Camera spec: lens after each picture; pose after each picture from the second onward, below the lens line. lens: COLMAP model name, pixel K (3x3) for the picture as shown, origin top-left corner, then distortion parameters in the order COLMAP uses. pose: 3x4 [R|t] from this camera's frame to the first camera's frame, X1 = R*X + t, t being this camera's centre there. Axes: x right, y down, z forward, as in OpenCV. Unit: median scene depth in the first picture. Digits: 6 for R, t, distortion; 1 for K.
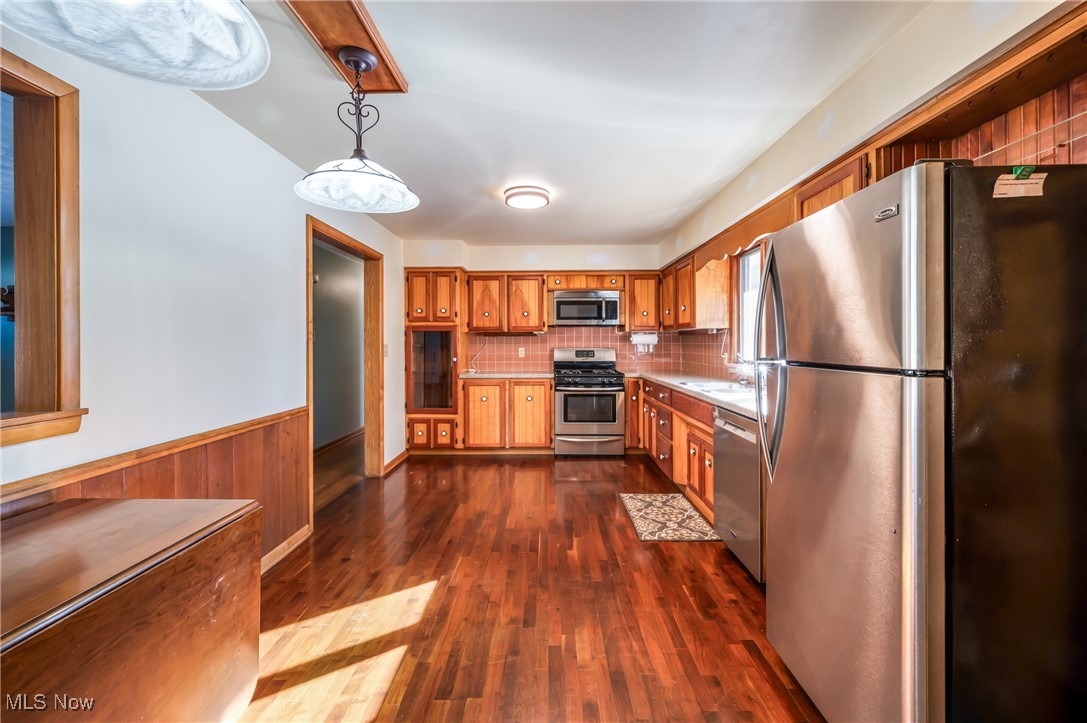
lens RADIAL K [[435.4, 0, 533.4], [0, 435.4, 343.5], [0, 0, 1]] dist [-0.004116, -0.000010]
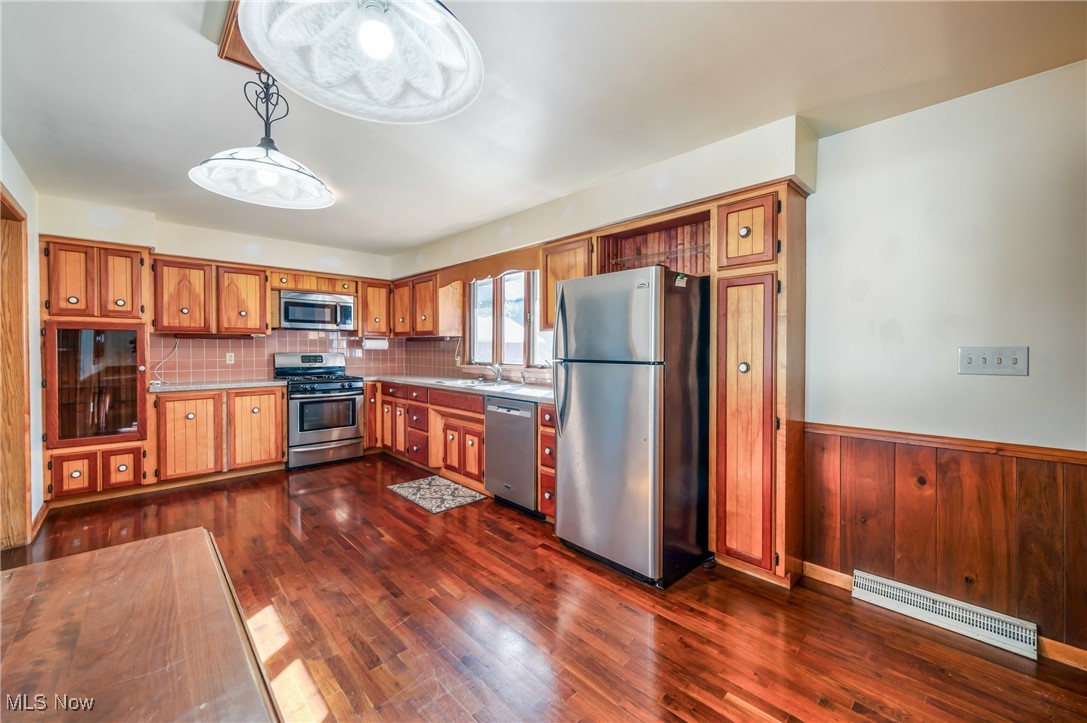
lens RADIAL K [[435.4, 0, 538.7], [0, 435.4, 354.0], [0, 0, 1]] dist [-0.004116, -0.000010]
pose [[0.707086, -0.004173, 0.707116, -0.263969], [-0.004556, 0.999935, 0.010457, 0.000774], [-0.707113, -0.010615, 0.707021, -0.028800]]
